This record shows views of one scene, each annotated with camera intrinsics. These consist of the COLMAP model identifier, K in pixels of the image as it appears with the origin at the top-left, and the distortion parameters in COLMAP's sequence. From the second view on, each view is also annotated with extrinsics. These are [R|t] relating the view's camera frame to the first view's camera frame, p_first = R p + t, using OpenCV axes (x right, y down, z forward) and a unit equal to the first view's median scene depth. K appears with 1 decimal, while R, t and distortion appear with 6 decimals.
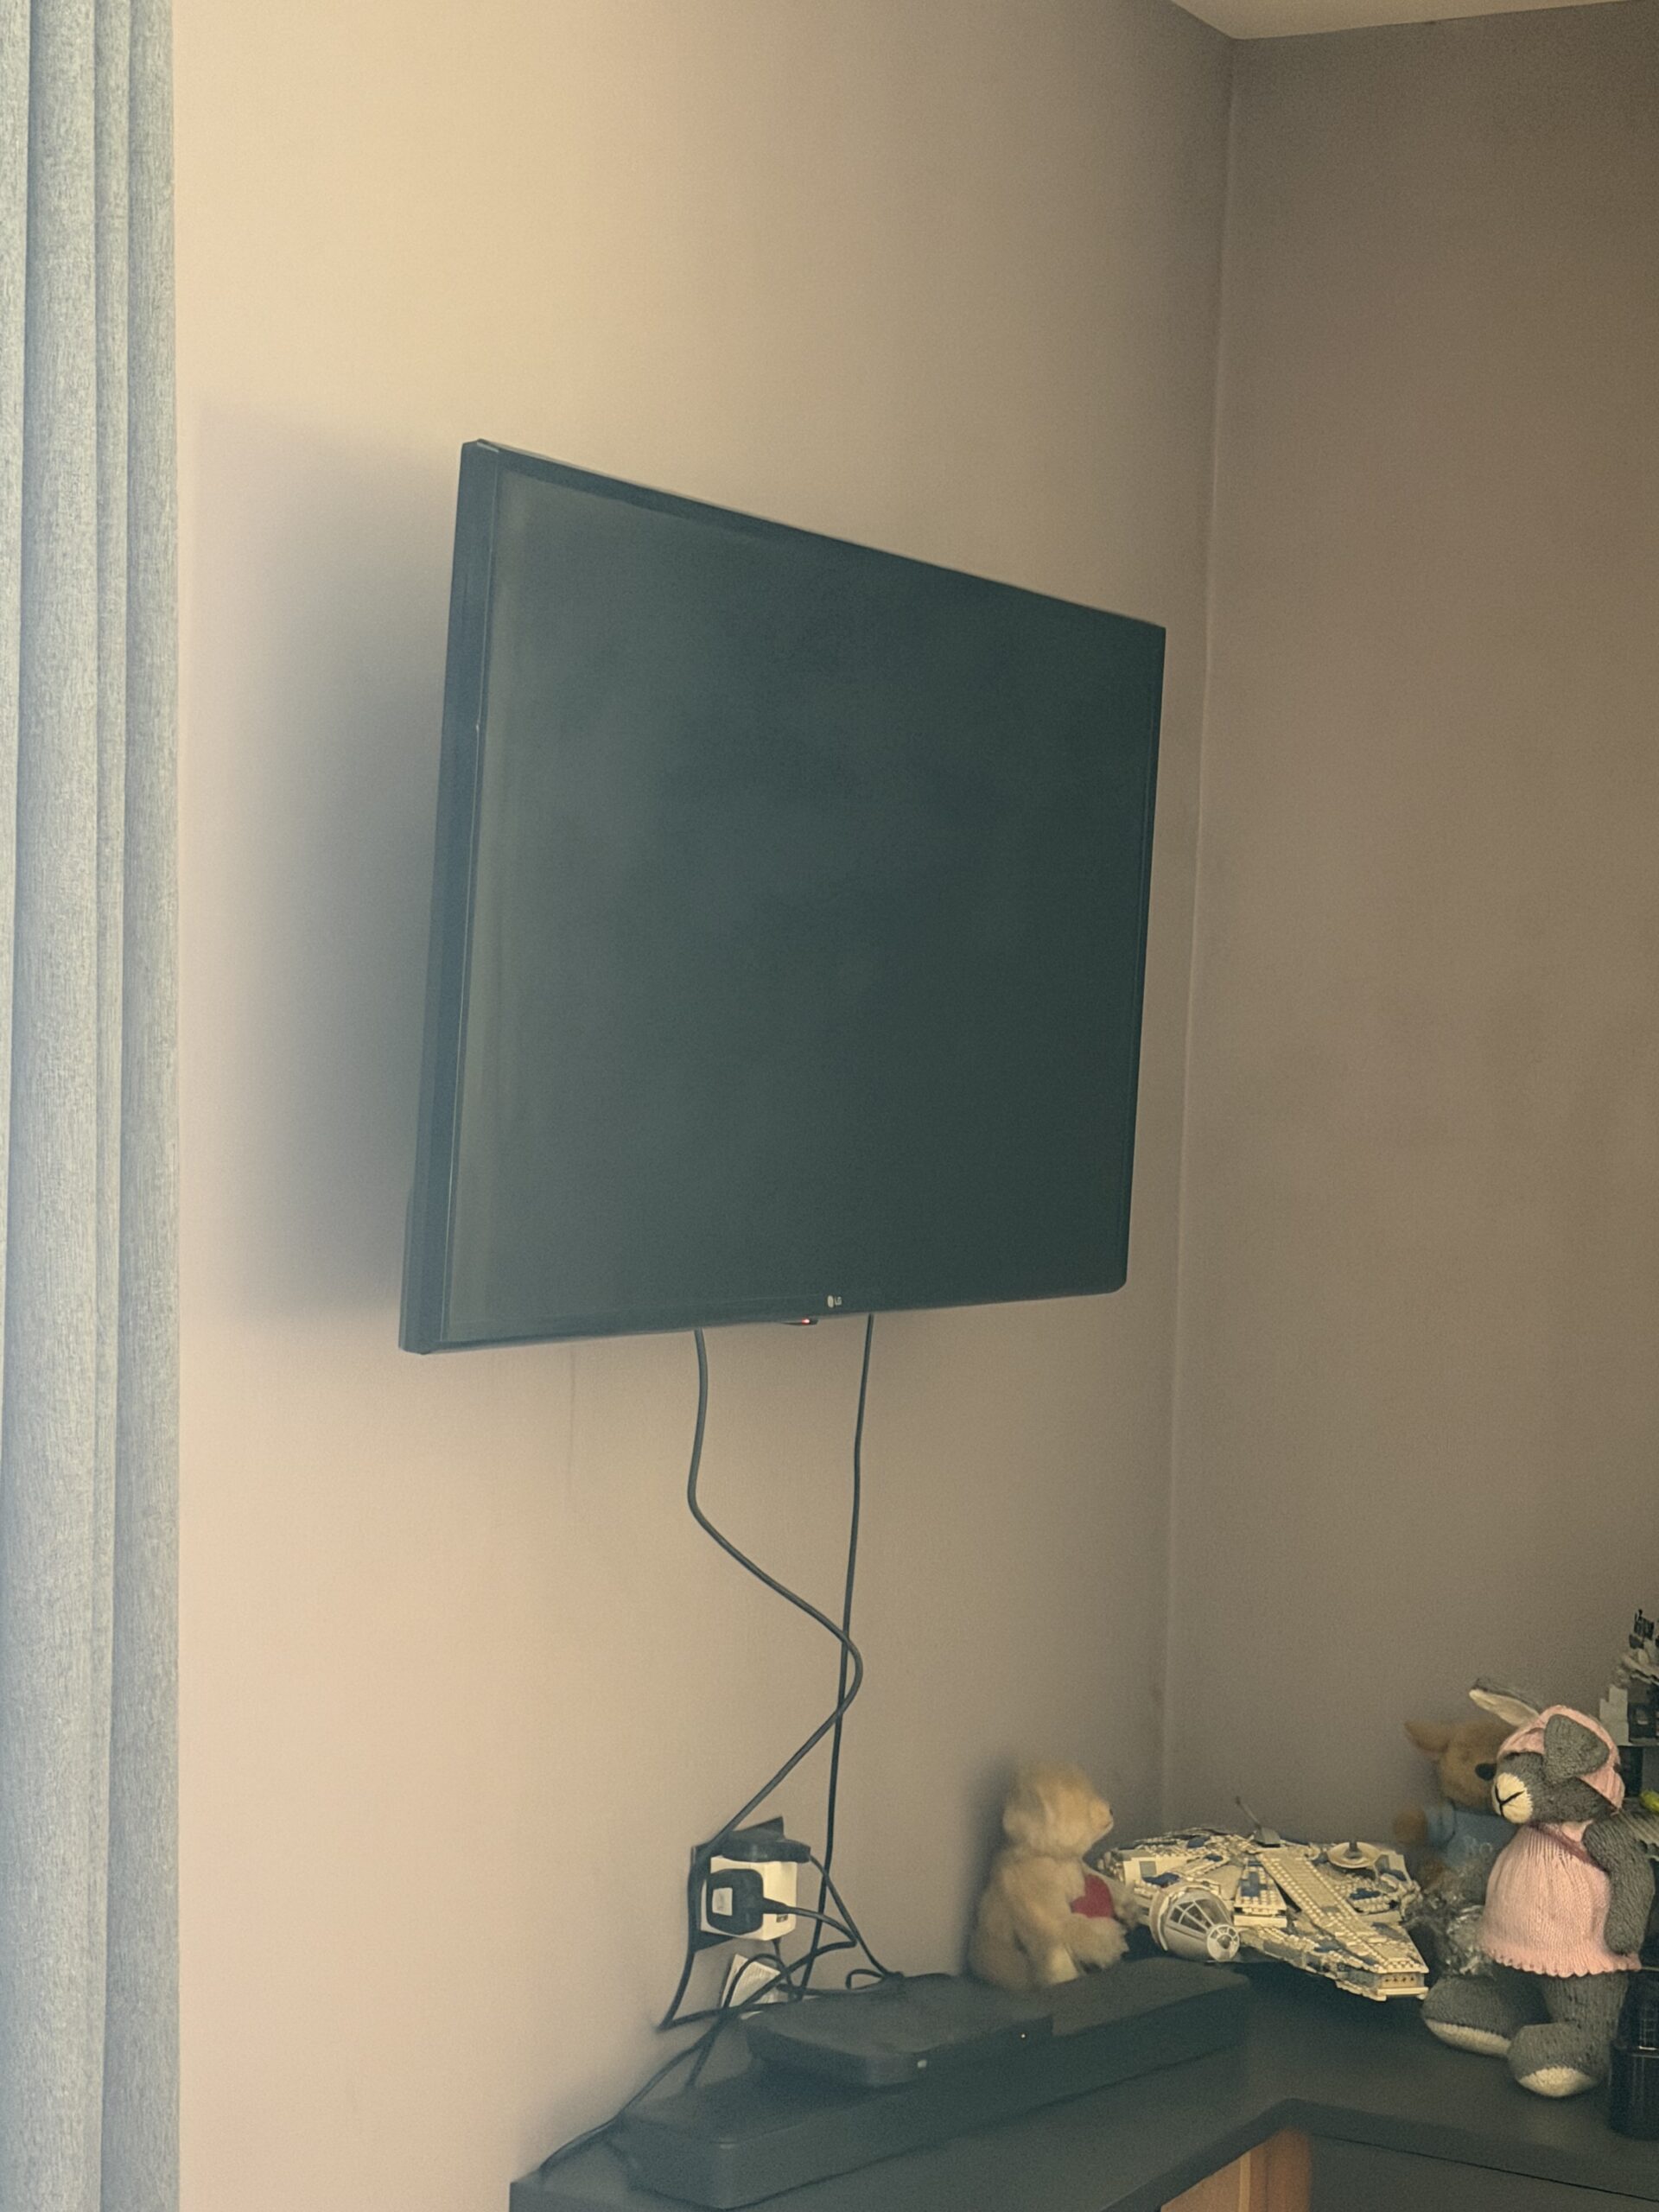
lens RADIAL K [[3558.2, 0, 832.5], [0, 3558.2, 1103.7], [0, 0, 1]] dist [0.115048, 0.000000]
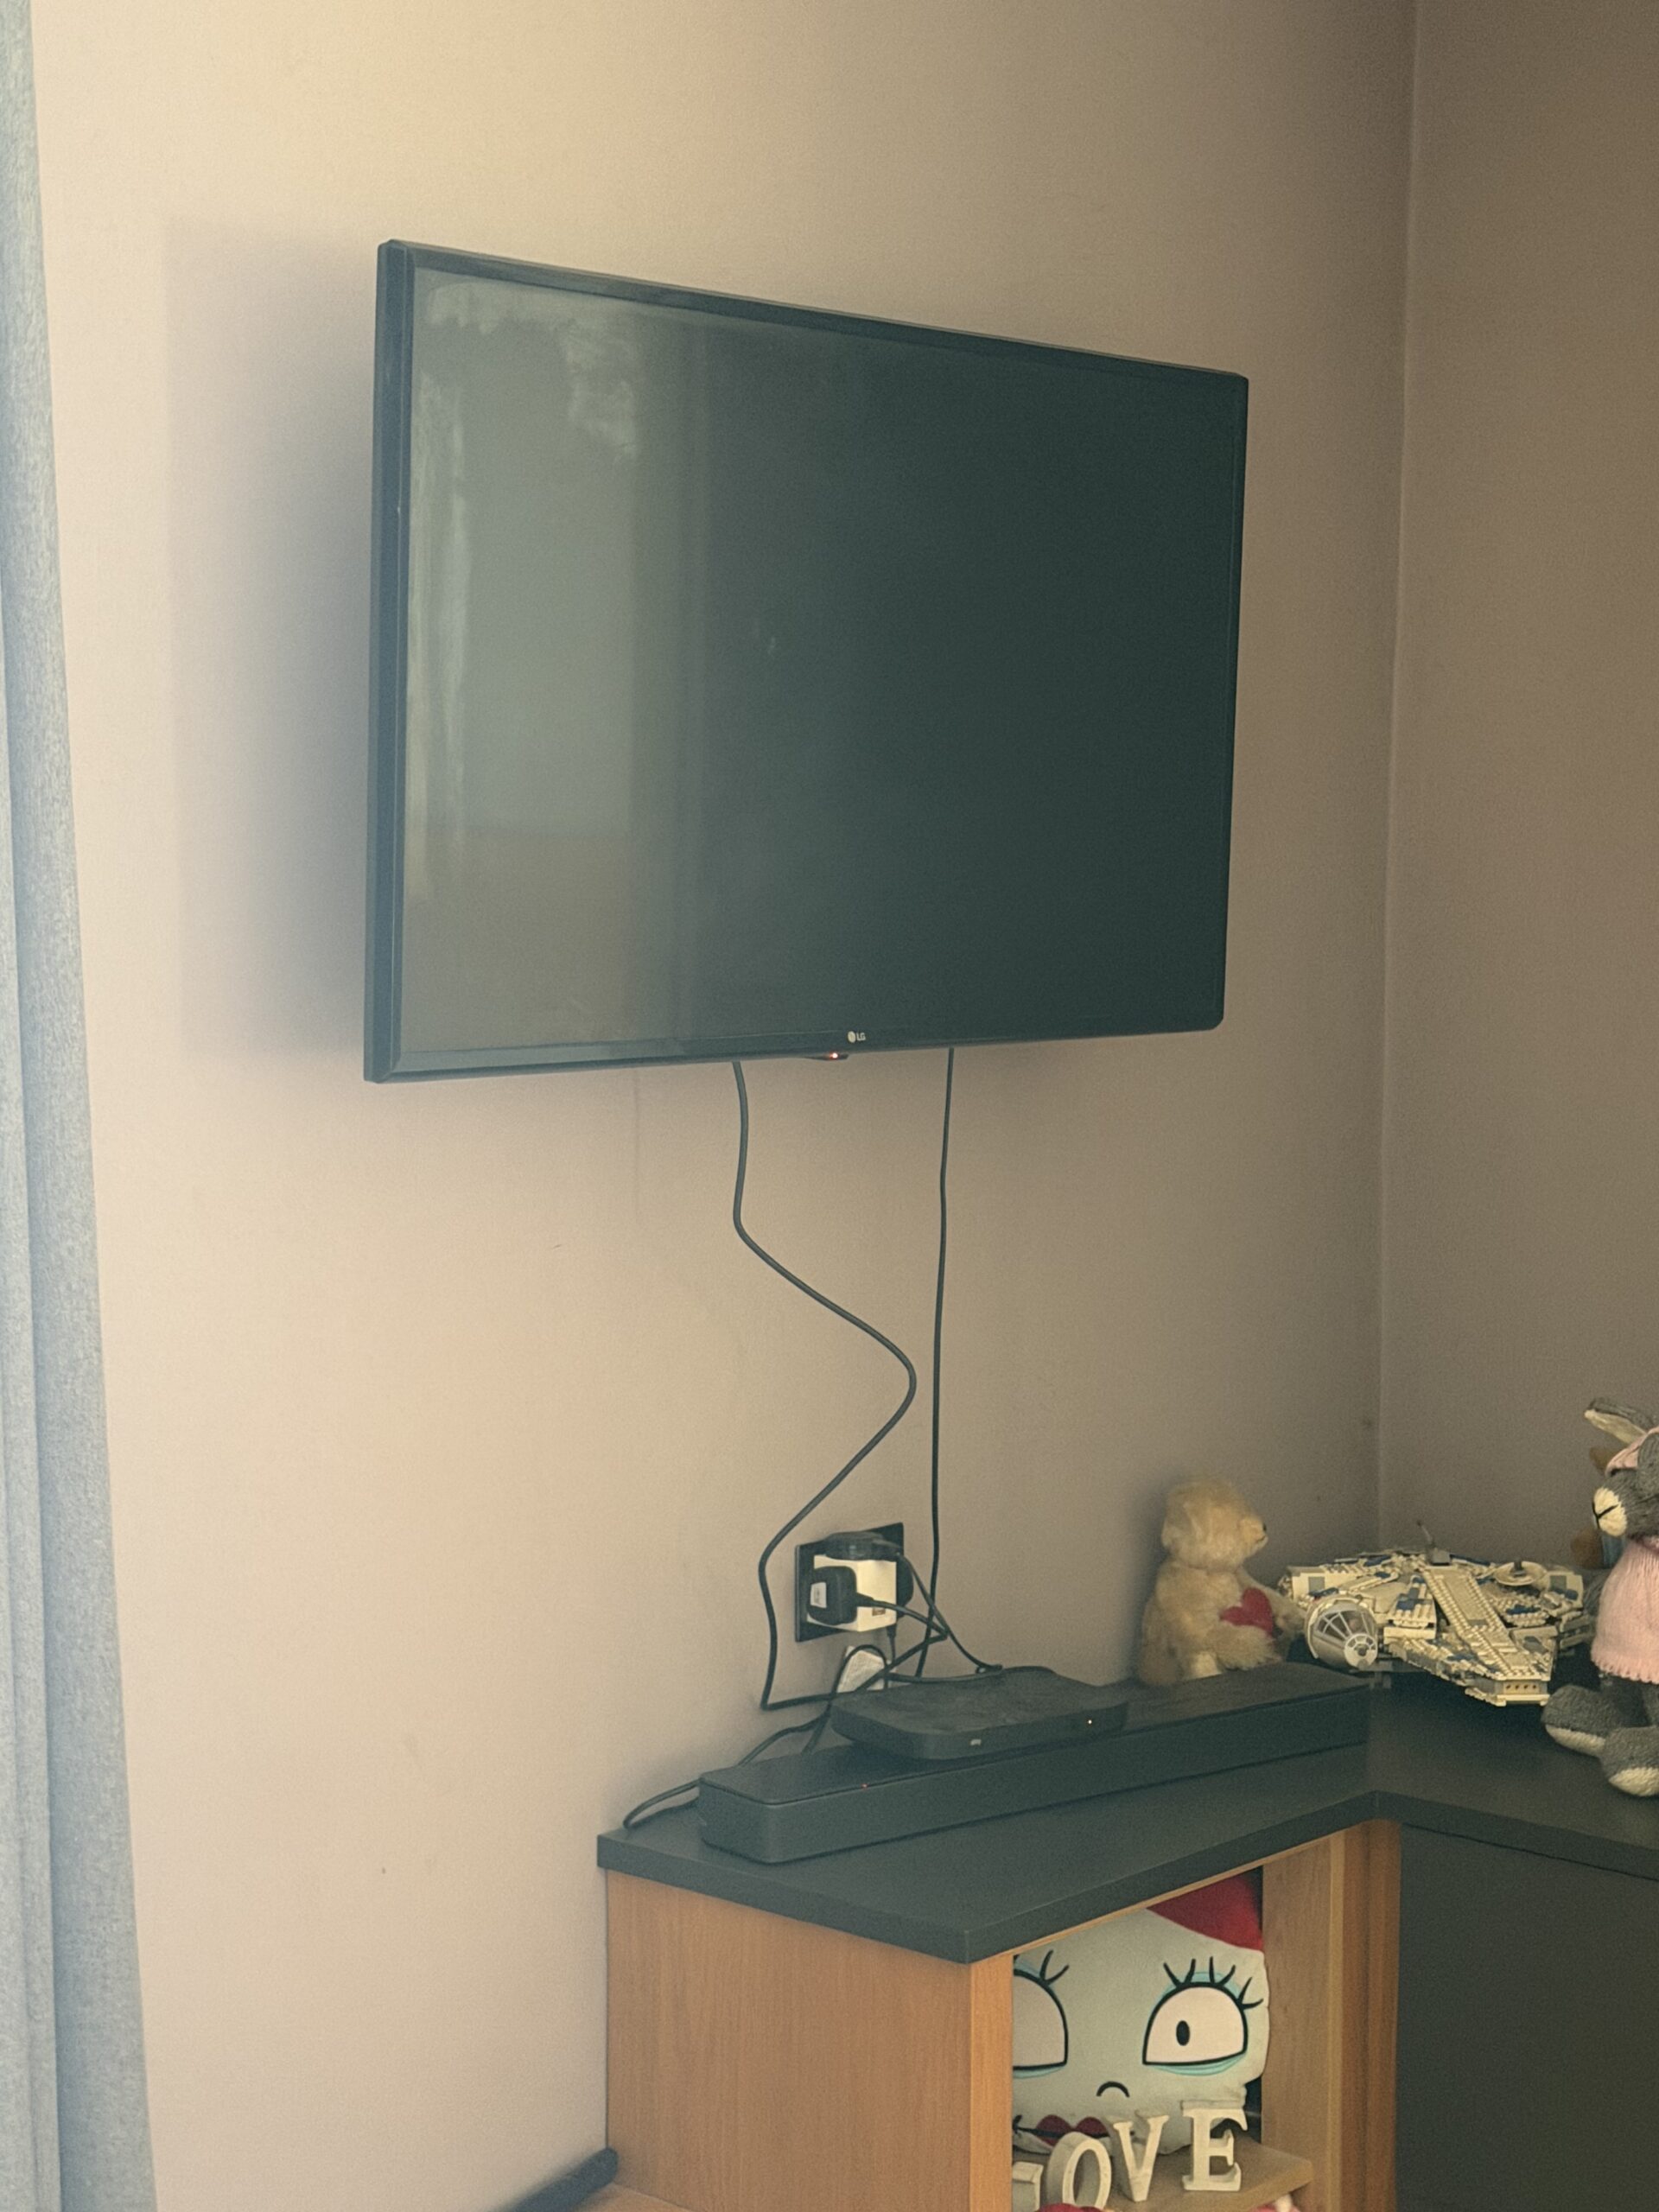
lens RADIAL K [[3558.2, 0, 822.3], [0, 3558.2, 1115.3], [0, 0, 1]] dist [0.115048, 0.000000]
pose [[0.979617, -0.013067, -0.200449, 0.176222], [0.025672, 0.997843, 0.060410, 0.012368], [0.199227, -0.064325, 0.977840, -0.041044]]
